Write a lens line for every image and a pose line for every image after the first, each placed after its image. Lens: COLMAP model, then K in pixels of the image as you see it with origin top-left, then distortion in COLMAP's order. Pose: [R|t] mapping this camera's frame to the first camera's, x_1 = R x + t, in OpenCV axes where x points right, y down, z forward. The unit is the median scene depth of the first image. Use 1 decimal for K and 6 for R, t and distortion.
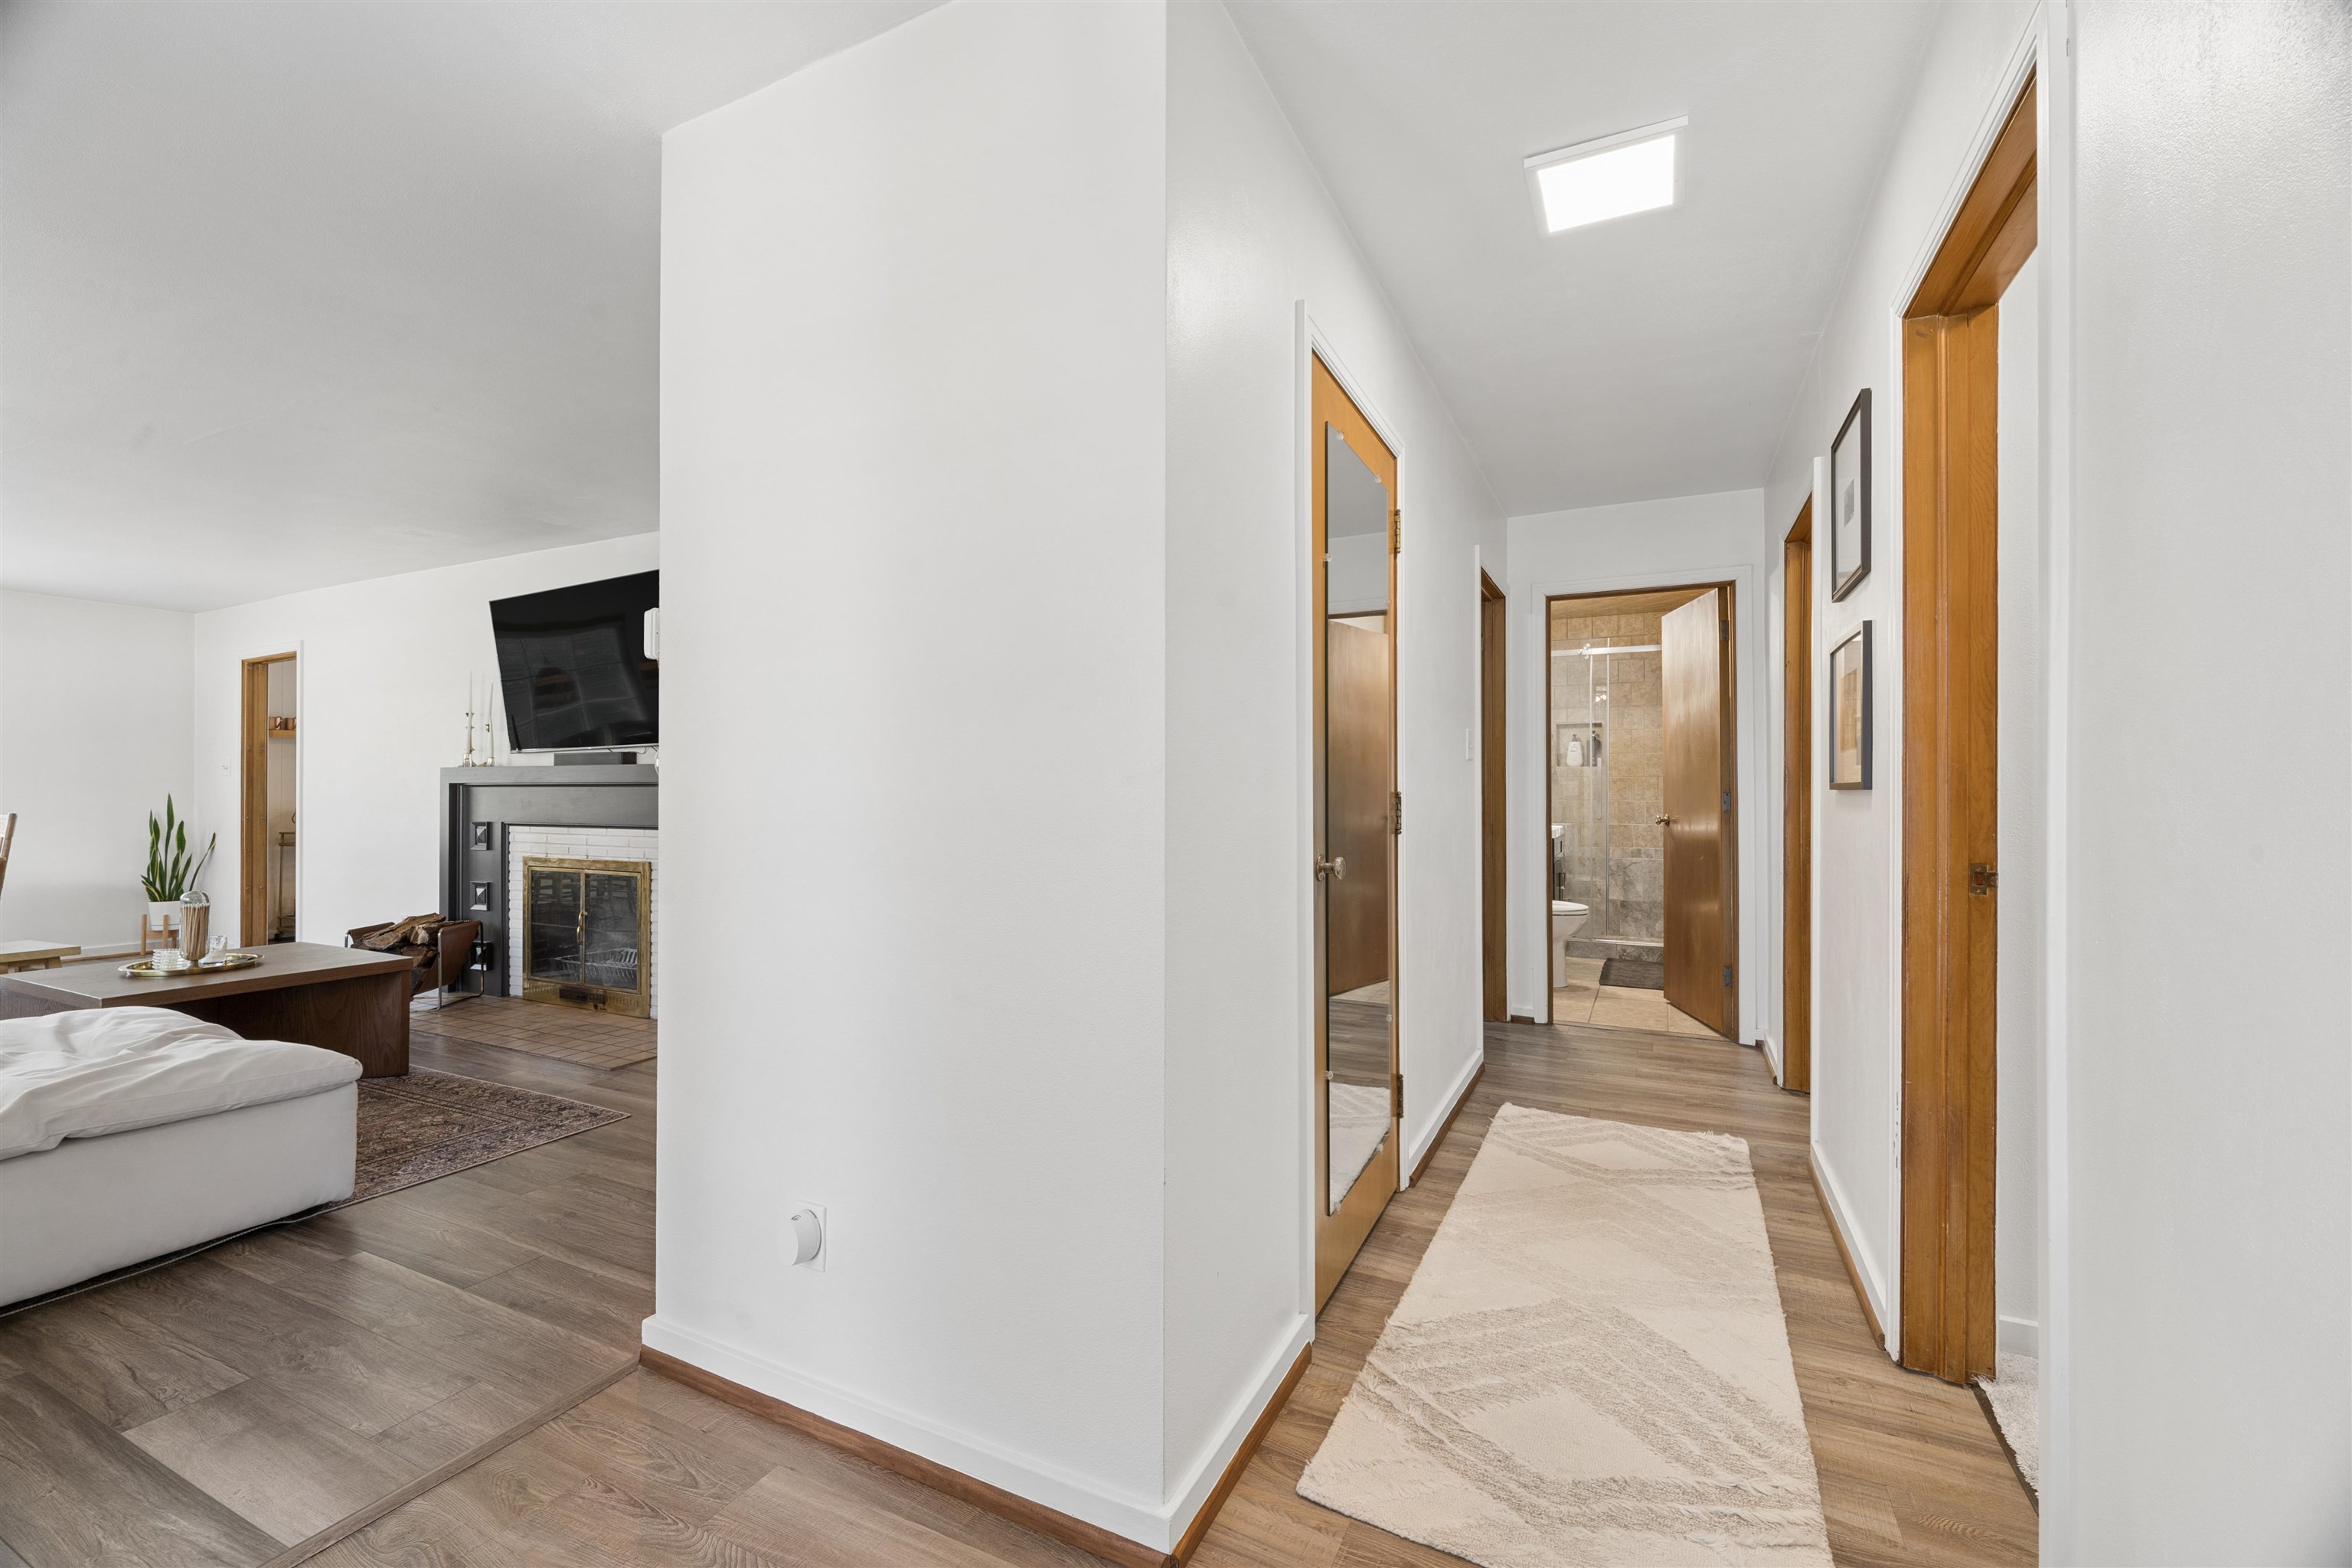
lens RADIAL K [[994.3, 0, 1176.0], [0, 994.3, 784.0], [0, 0, 1]] dist [0.000675, 0.000206]
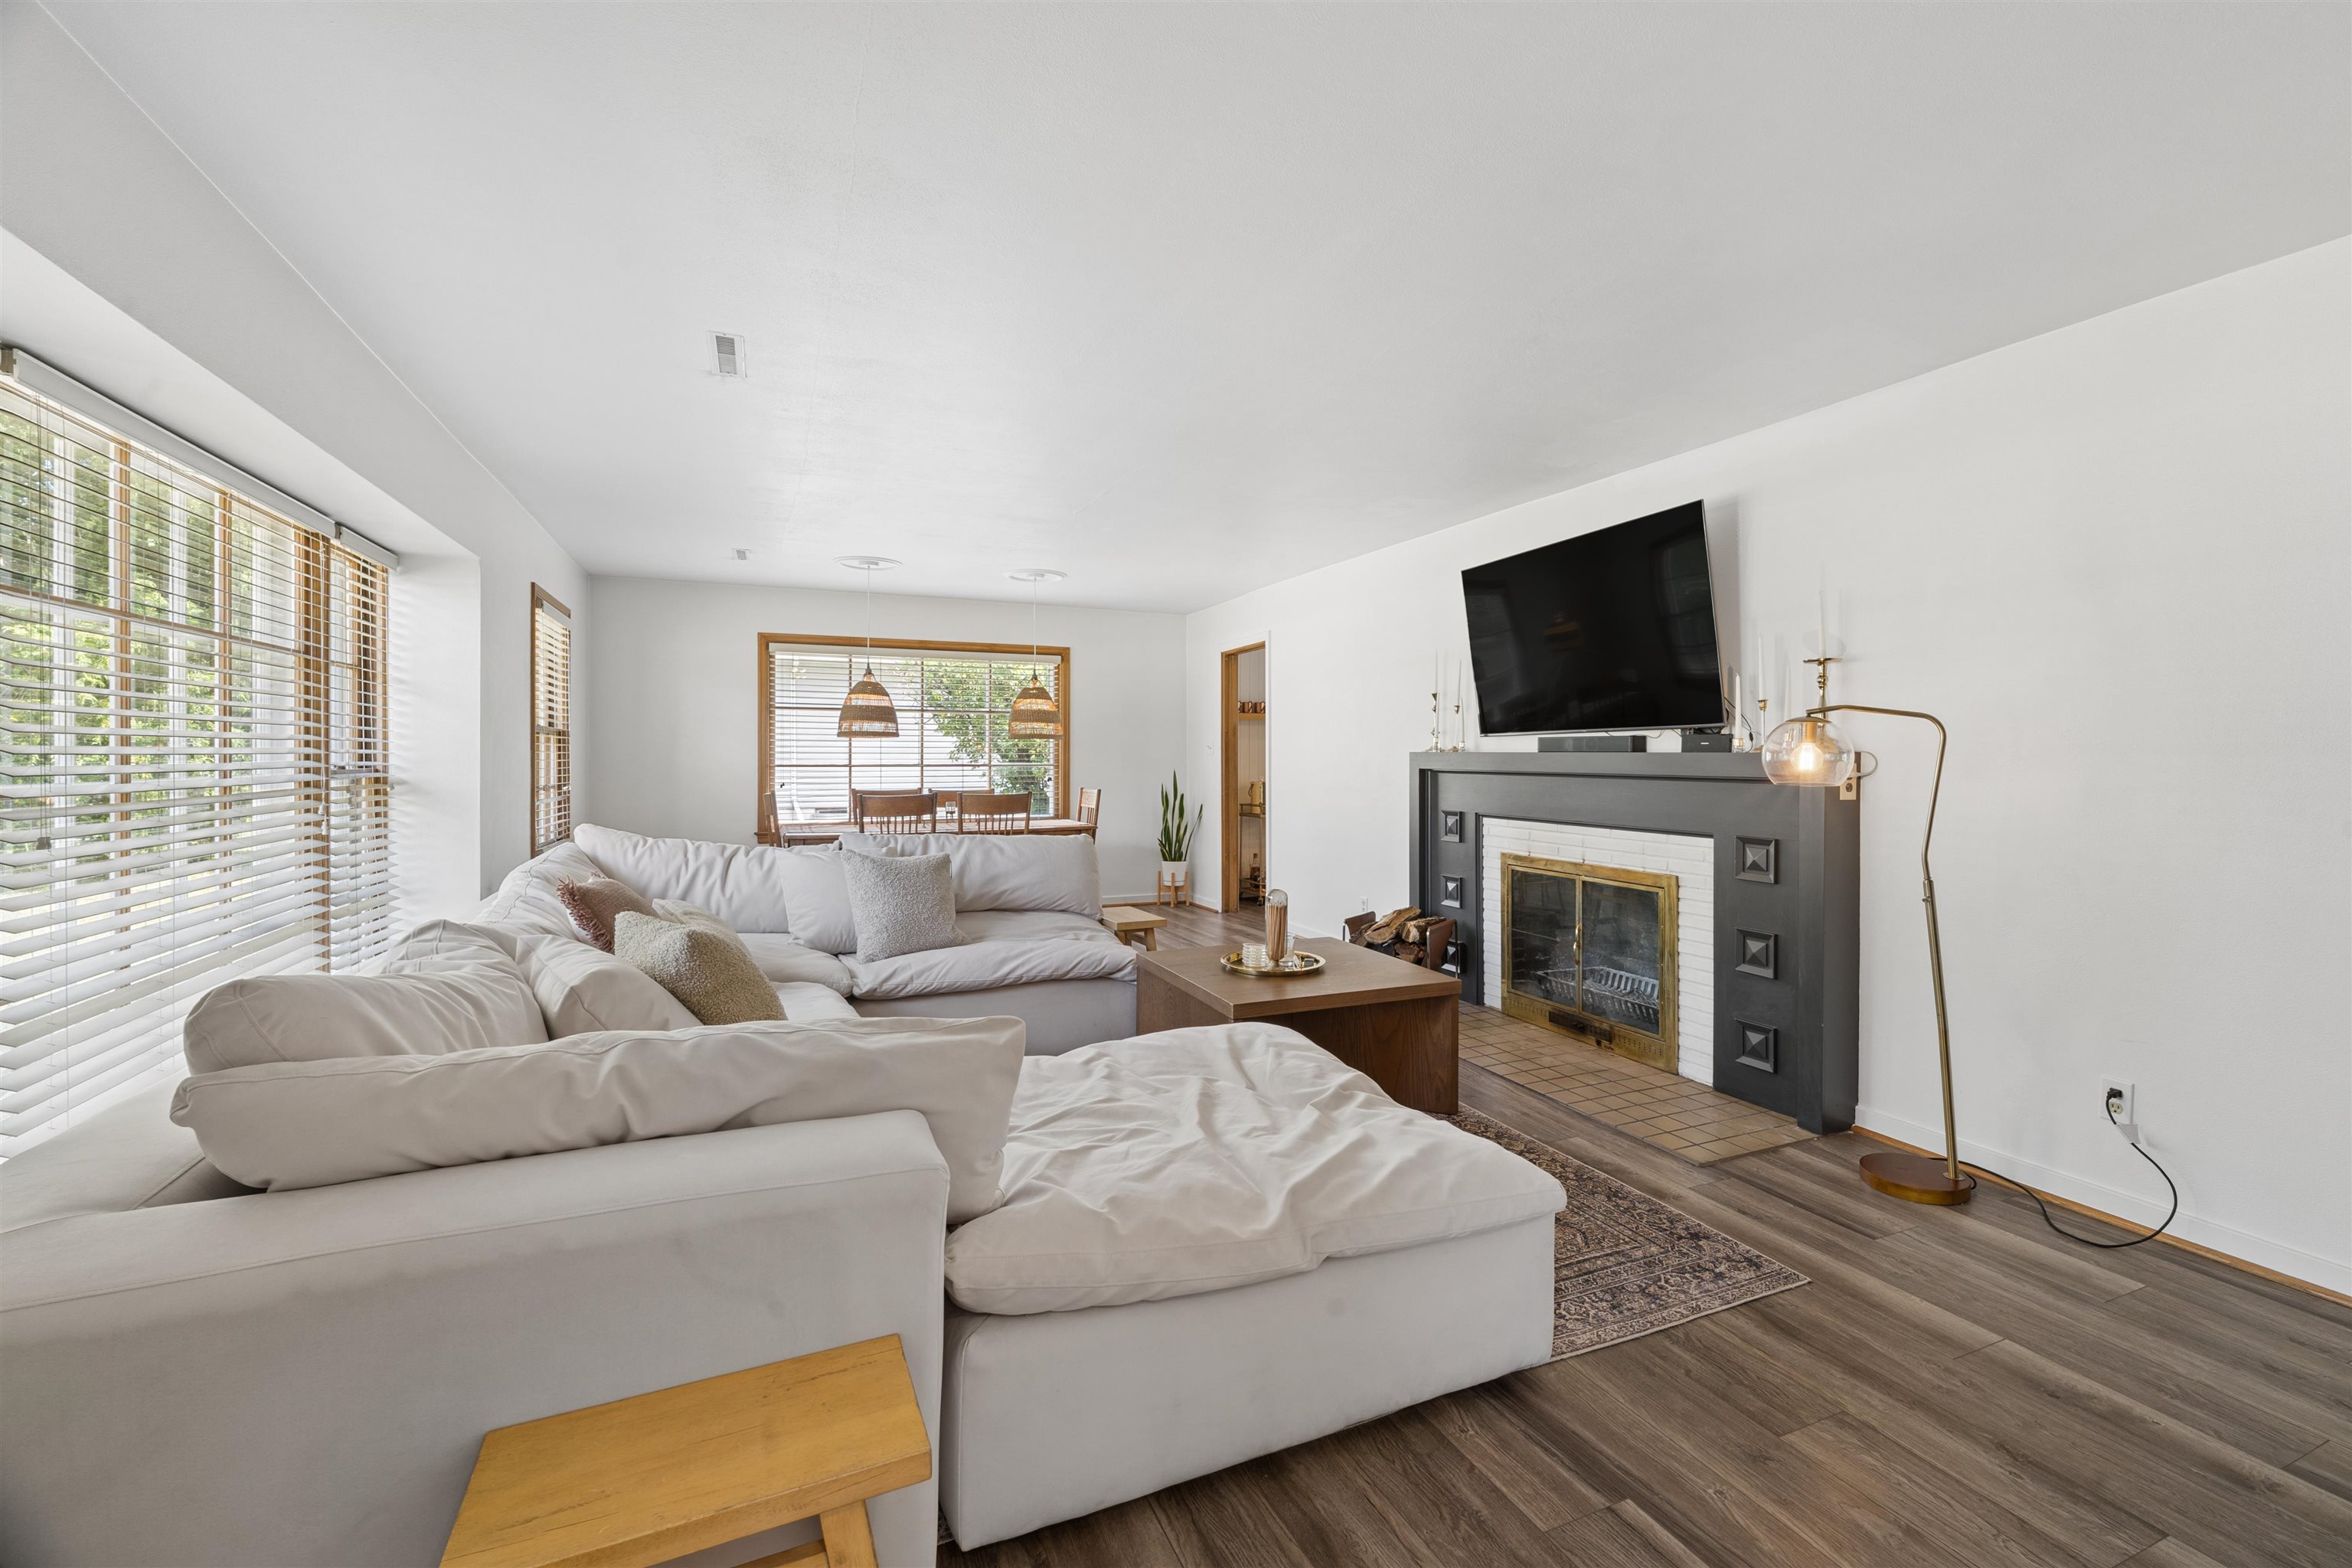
lens RADIAL K [[1021.5, 0, 1218.9], [0, 1021.5, 749.2], [0, 0, 1]] dist [0.013087, -0.000084]
pose [[0.776611, 0.001013, -0.629979, -0.270922], [0.001080, 0.999995, 0.002939, -0.023017], [0.629979, -0.002963, 0.776606, 0.125110]]
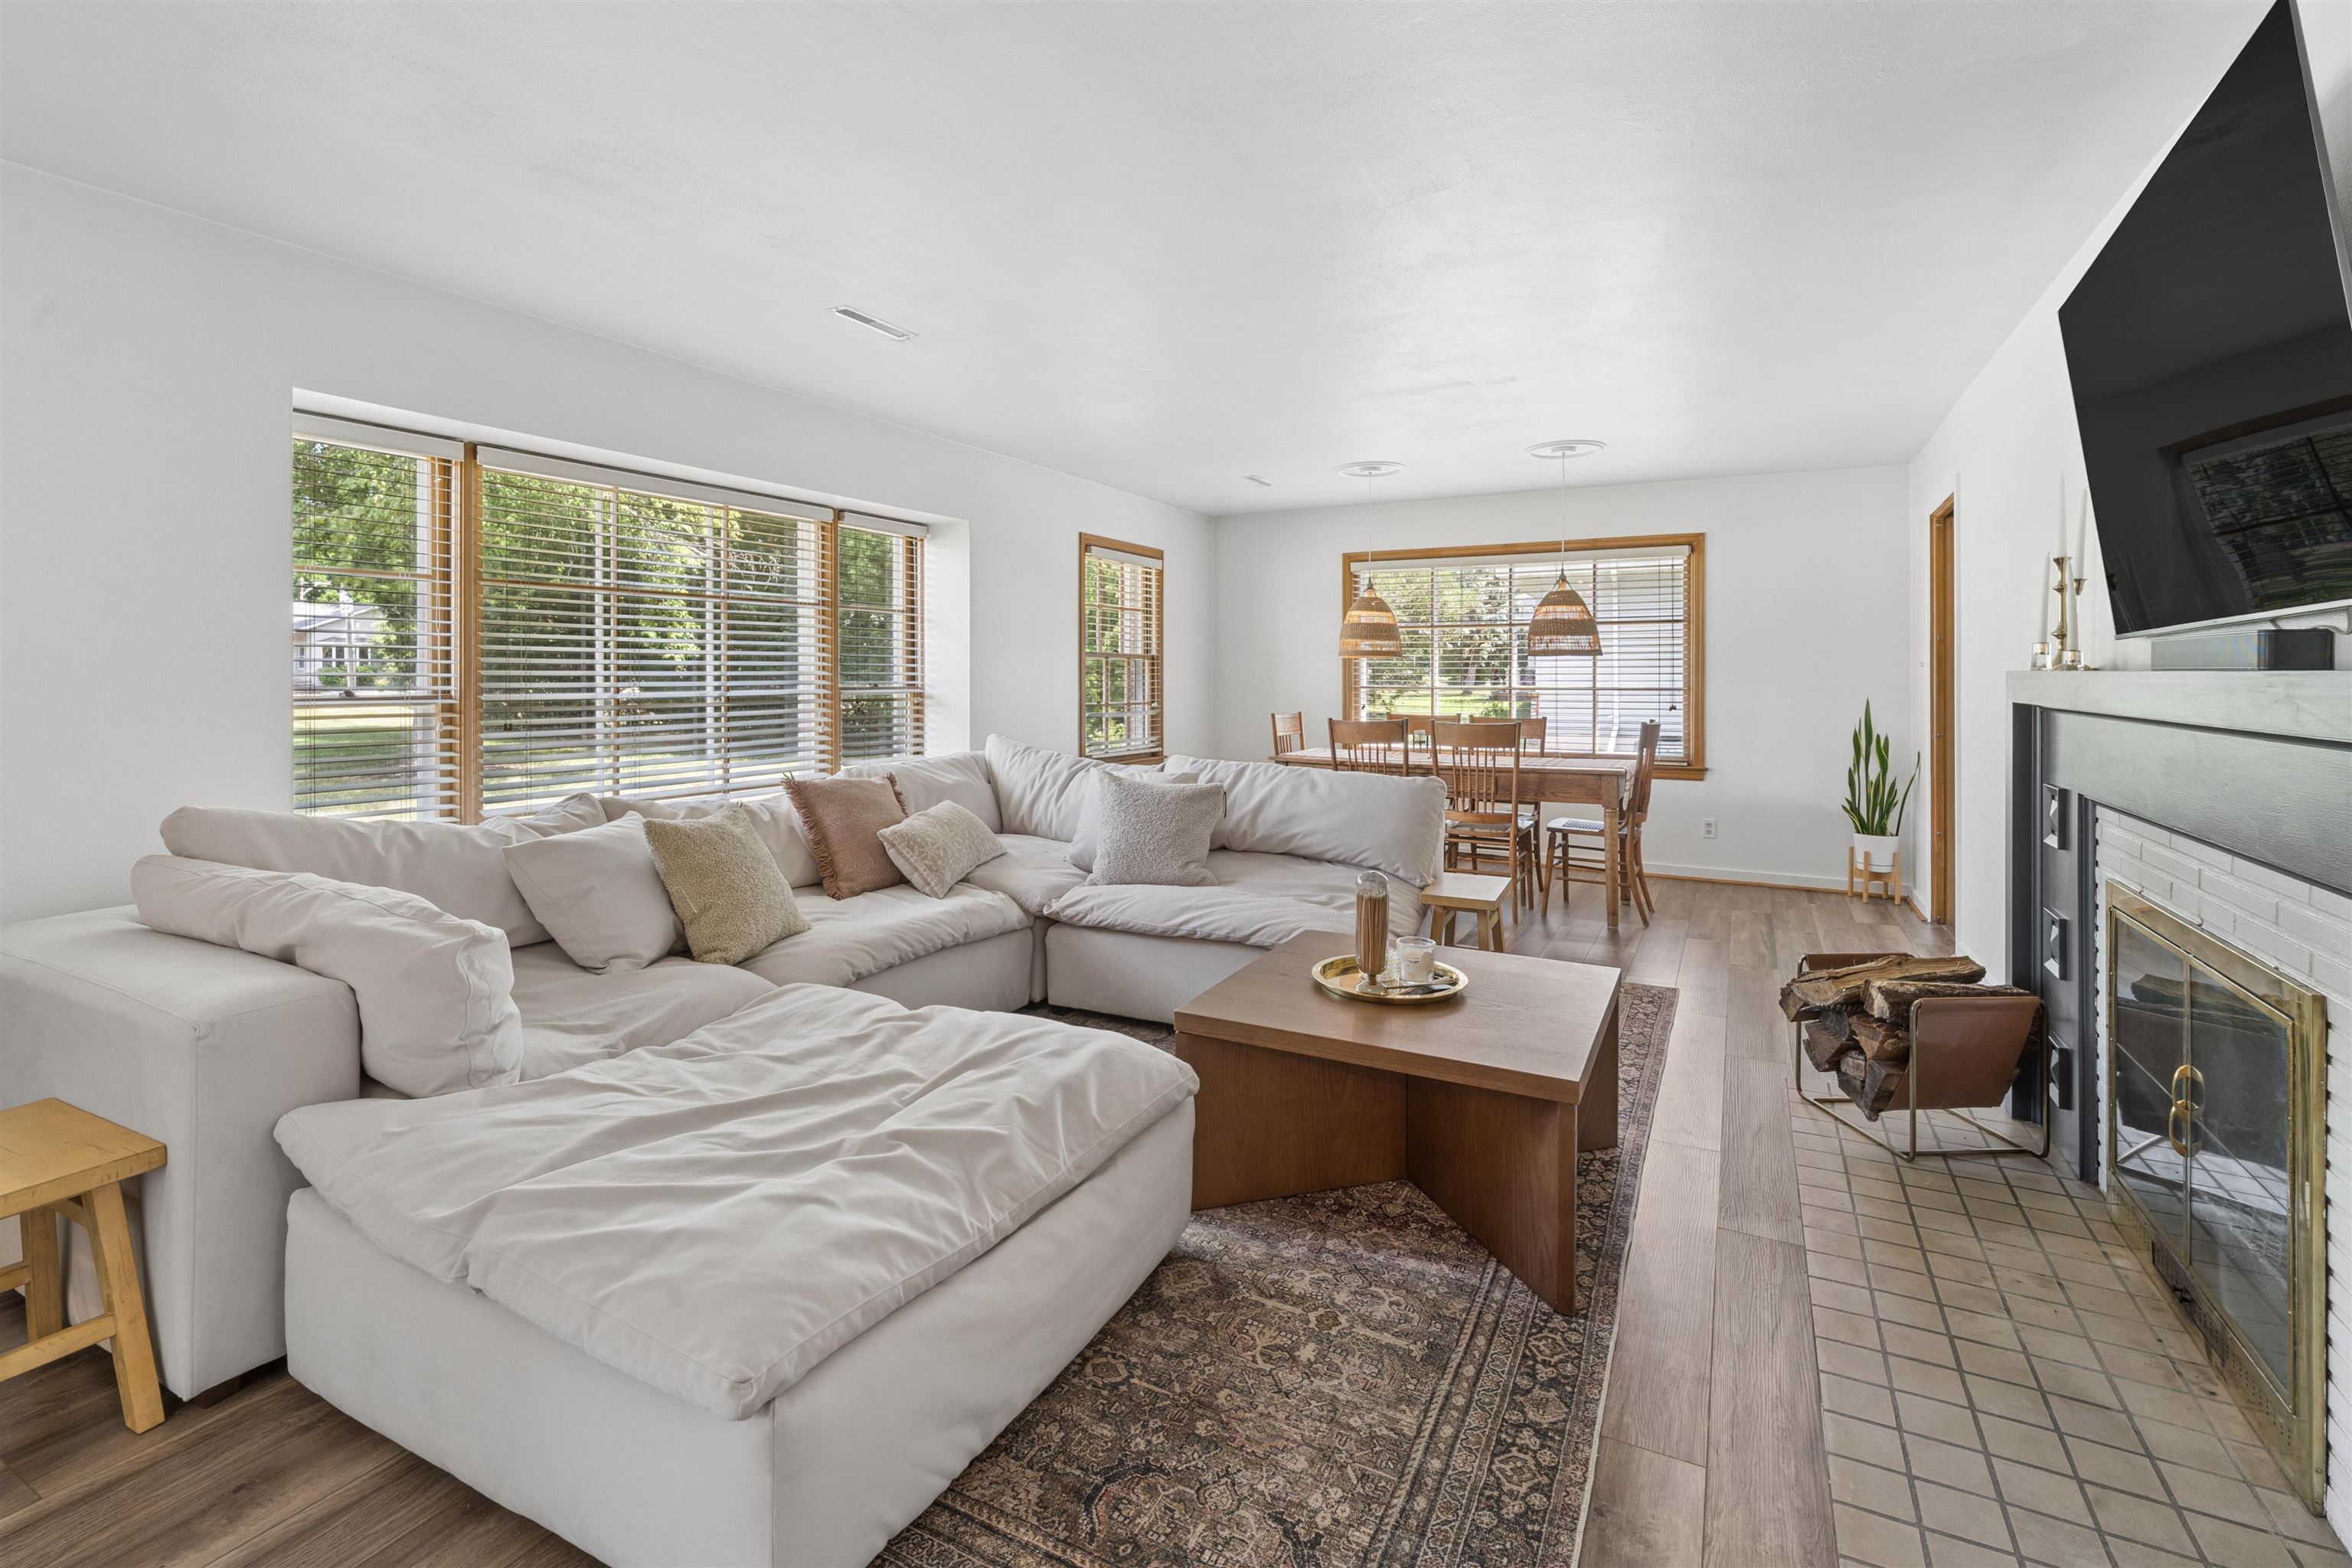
lens RADIAL K [[1081.3, 0, 1169.6], [0, 1081.3, 673.2], [0, 0, 1]] dist [0.011921, -0.000252]
pose [[-0.031970, 0.001142, -0.999488, -0.169708], [0.007329, 0.999973, 0.000908, -0.019431], [0.999462, -0.007296, -0.031977, 0.603003]]
